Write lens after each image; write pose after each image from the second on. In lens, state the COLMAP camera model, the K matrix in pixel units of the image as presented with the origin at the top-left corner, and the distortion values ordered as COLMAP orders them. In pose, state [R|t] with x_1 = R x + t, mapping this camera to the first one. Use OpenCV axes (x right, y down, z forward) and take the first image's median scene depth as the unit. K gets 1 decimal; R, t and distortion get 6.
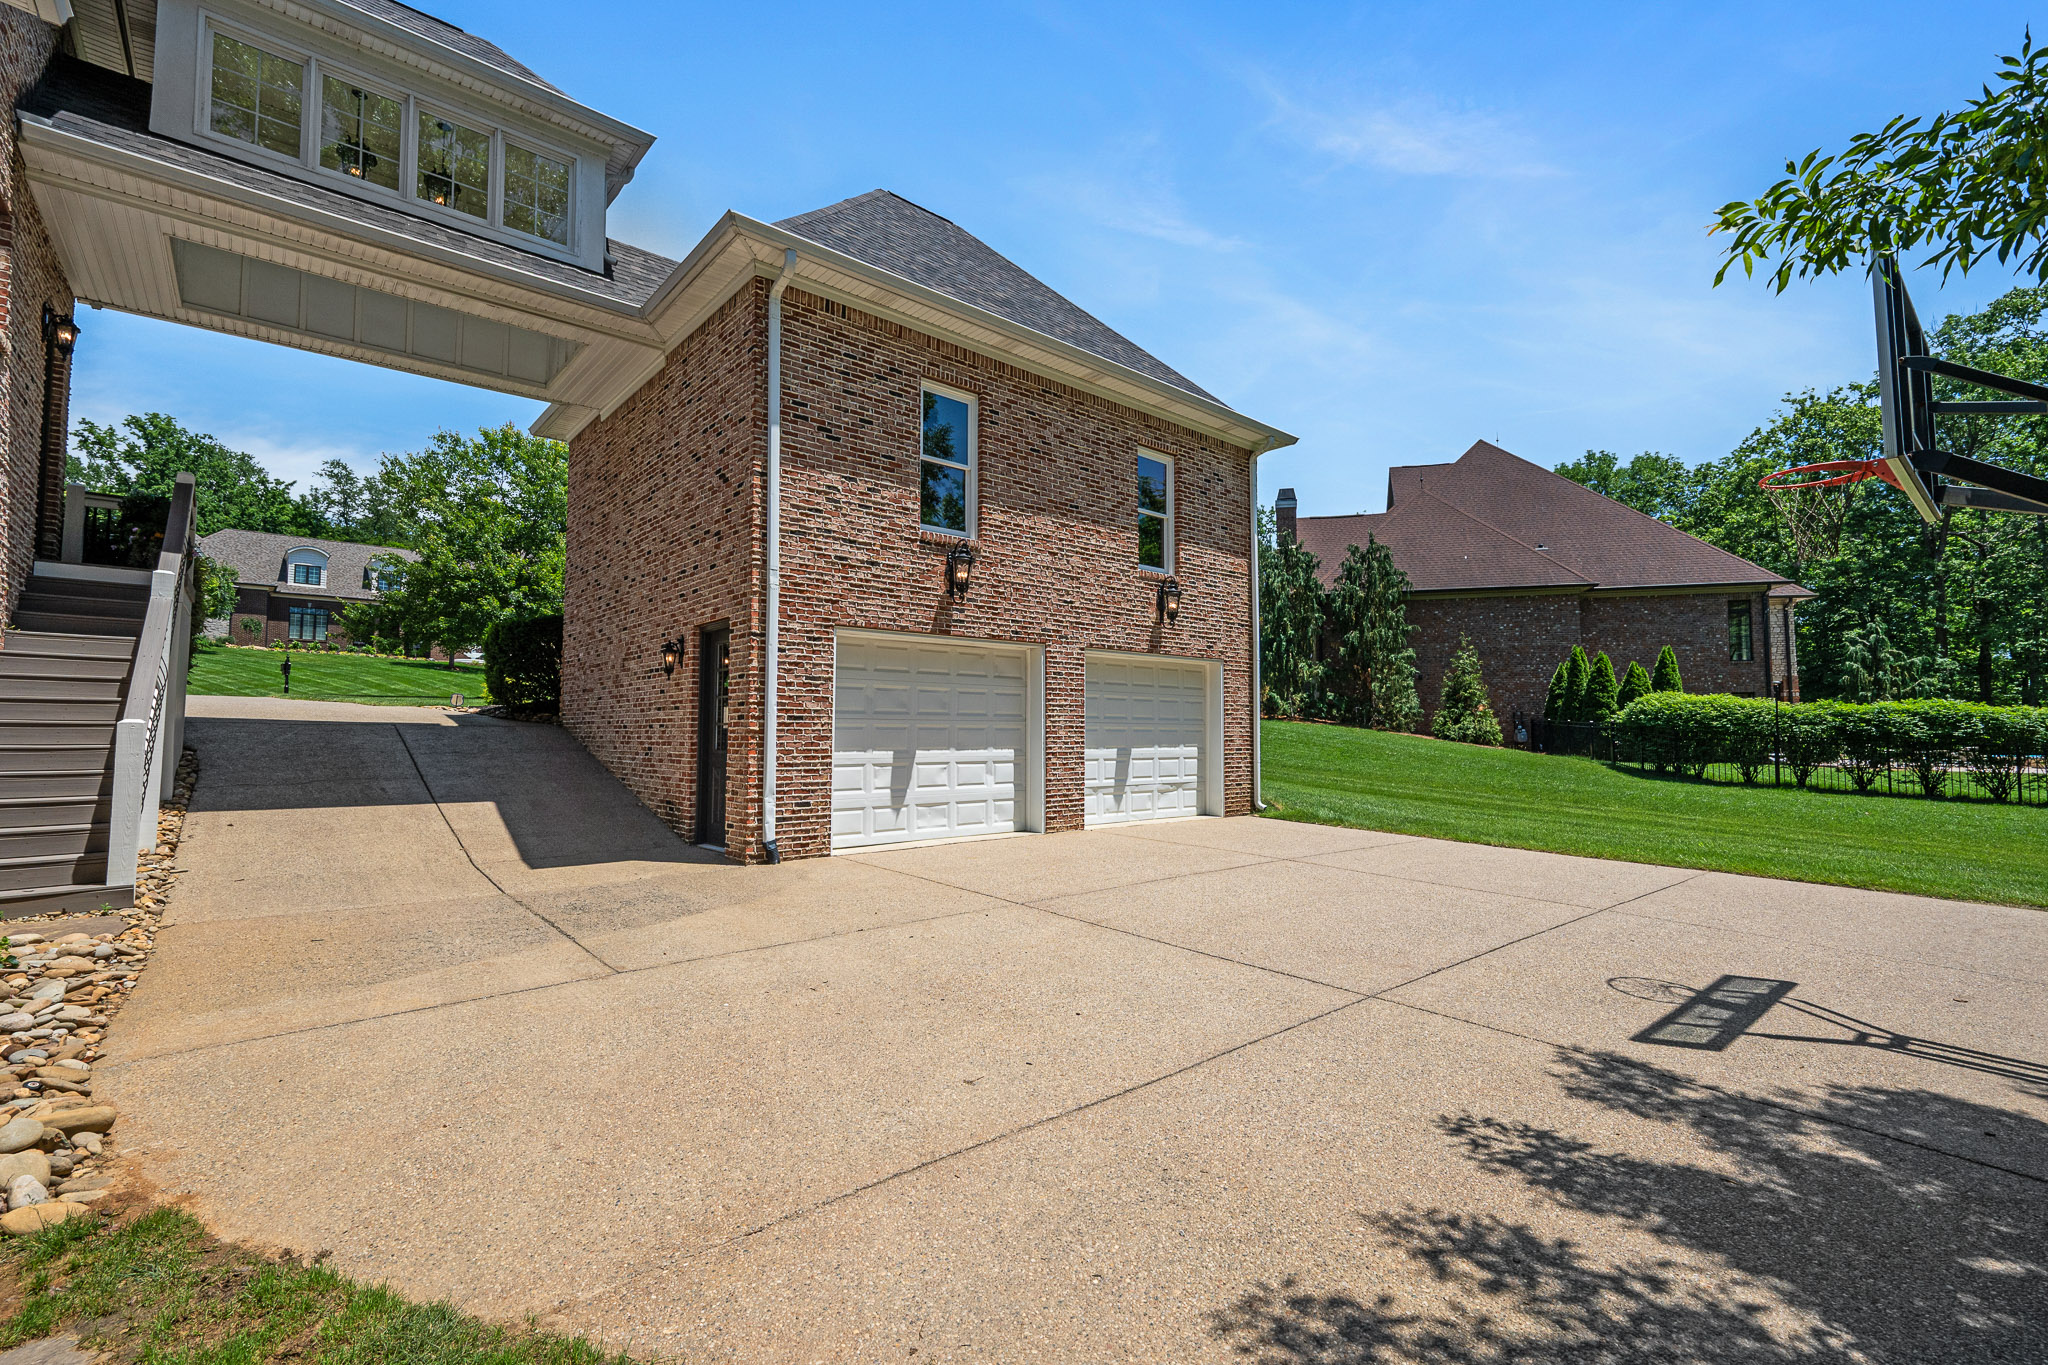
lens RADIAL K [[882.7, 0, 1022.3], [0, 882.7, 693.6], [0, 0, 1]] dist [-0.000364, -0.000005]
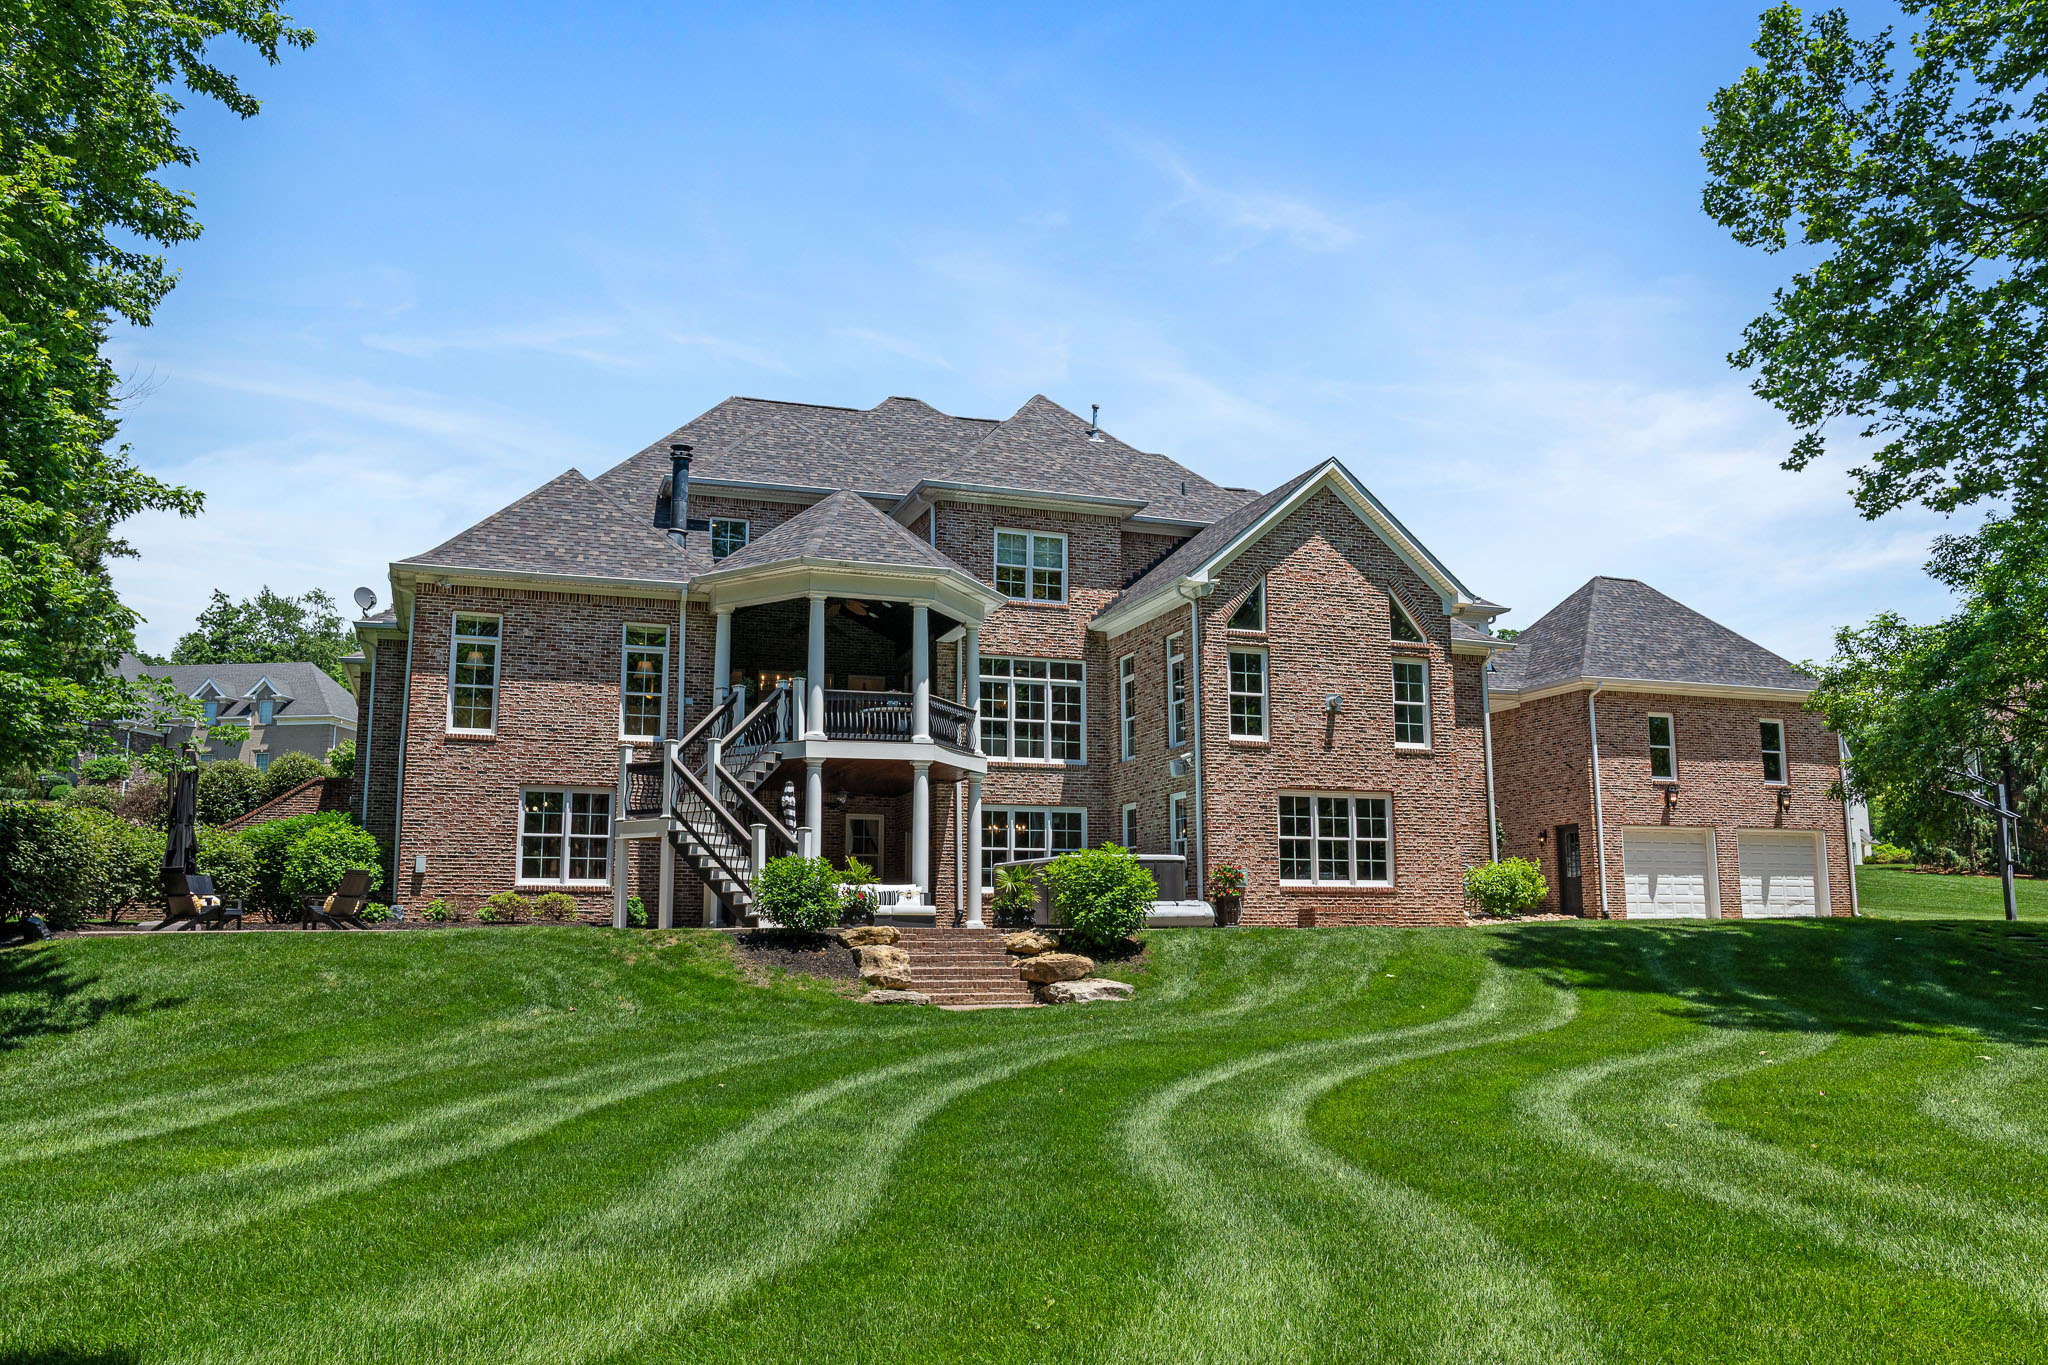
lens RADIAL K [[1622.3, 0, 1021.7], [0, 1622.3, 673.3], [0, 0, 1]] dist [-0.005152, -0.000858]
pose [[0.933727, -0.062381, -0.352509, -0.137016], [0.019636, 0.992143, -0.123561, 0.025198], [0.357447, 0.108450, 0.927615, -3.318892]]
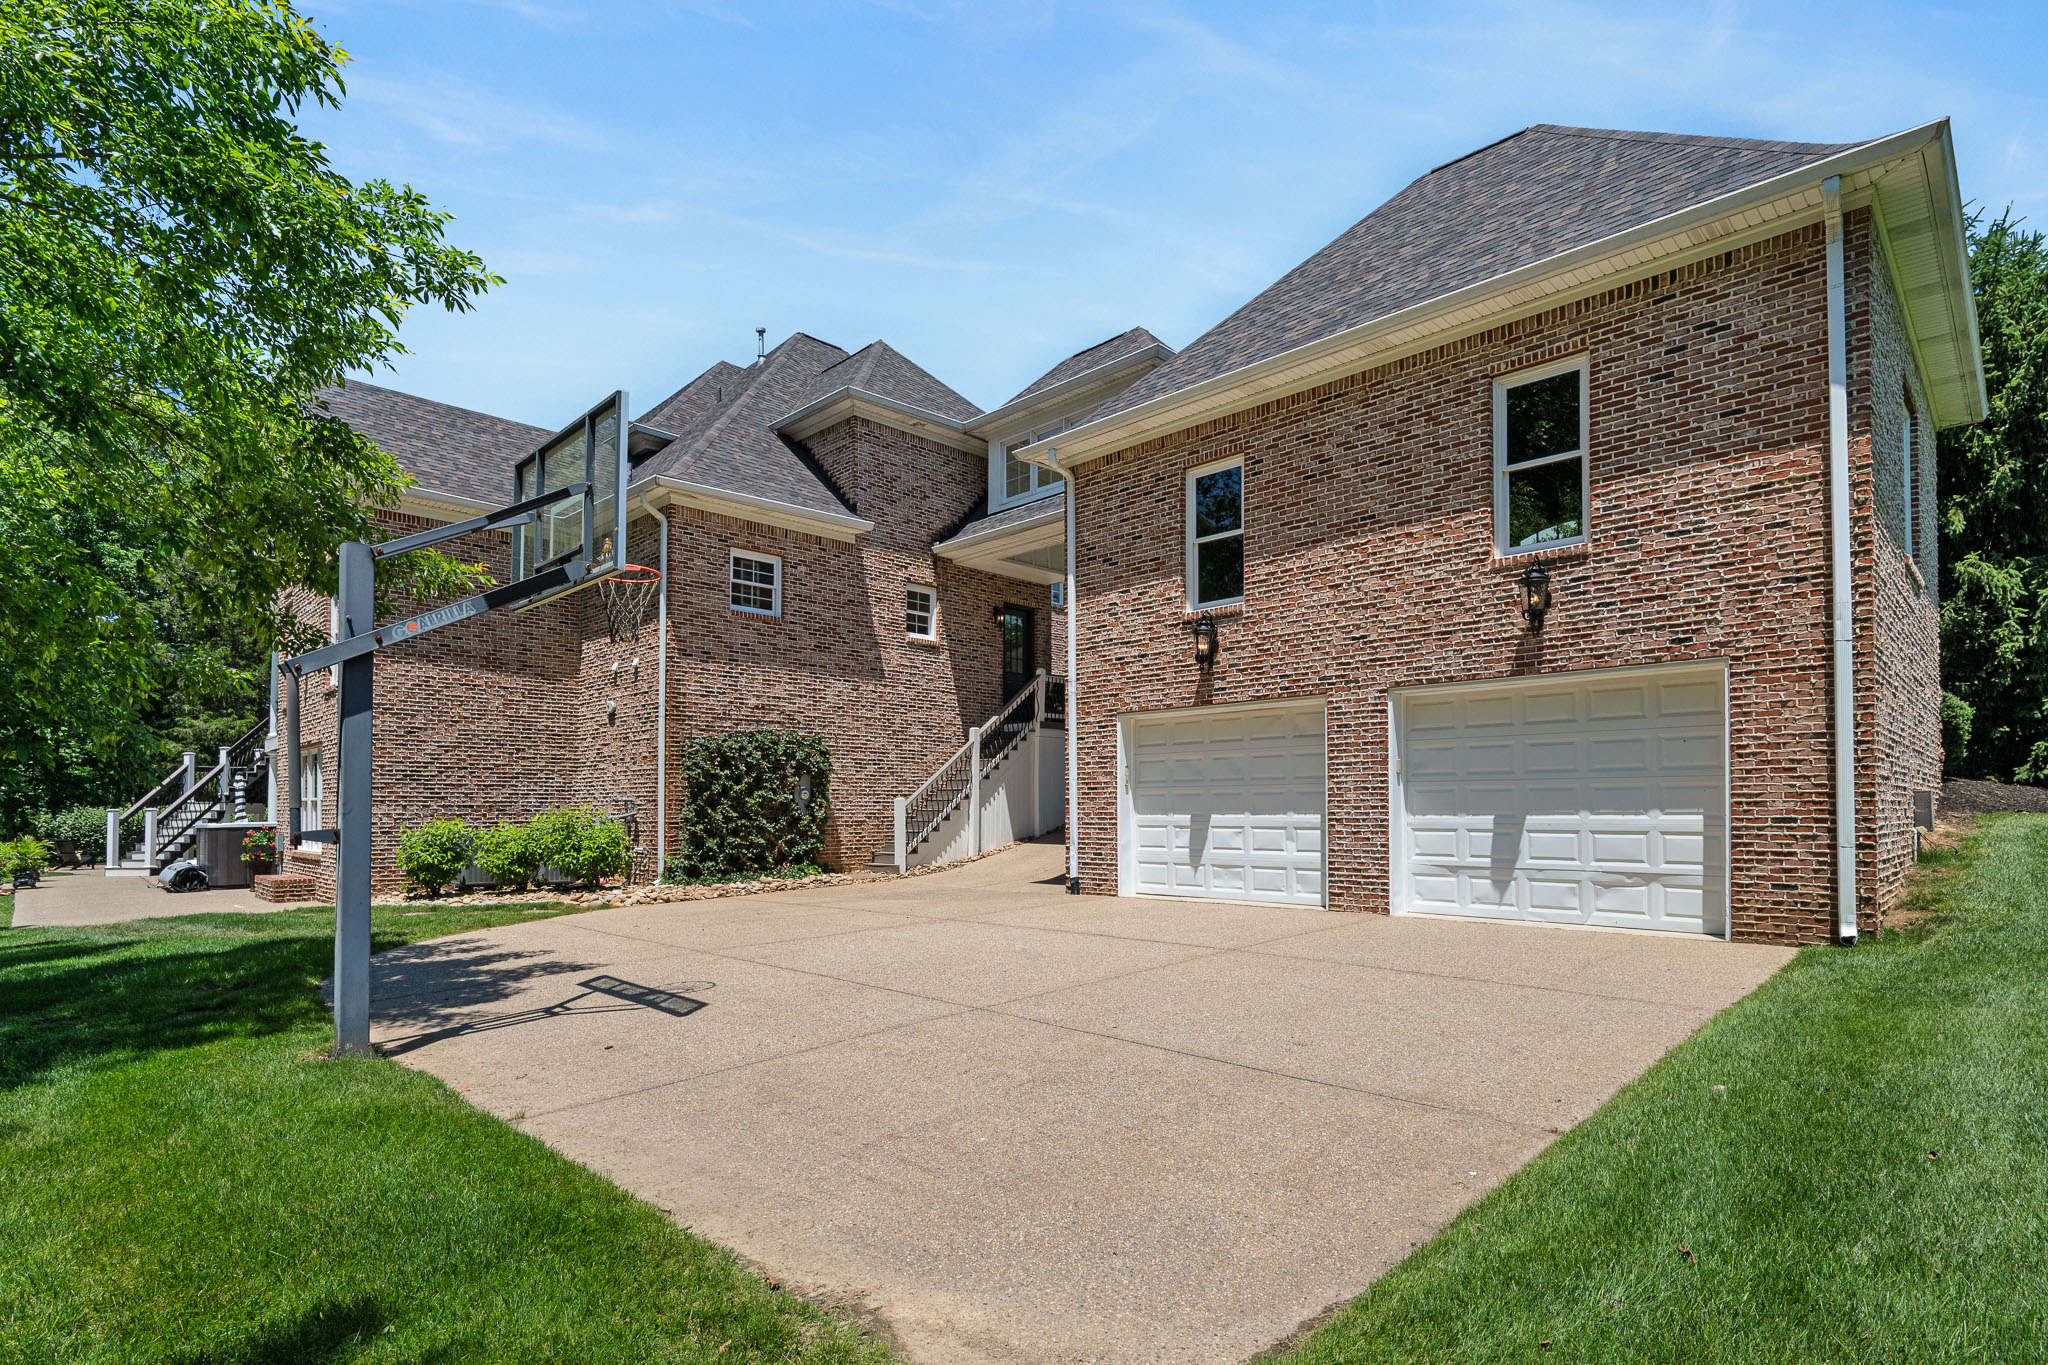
lens RADIAL K [[1017.0, 0, 1014.1], [0, 1017.0, 799.5], [0, 0, 1]] dist [0.004303, 0.000454]
pose [[0.071182, -0.011781, -0.997394, 1.068402], [0.051365, 0.998647, -0.008130, 0.042640], [0.996140, -0.050653, 0.071691, 0.654470]]
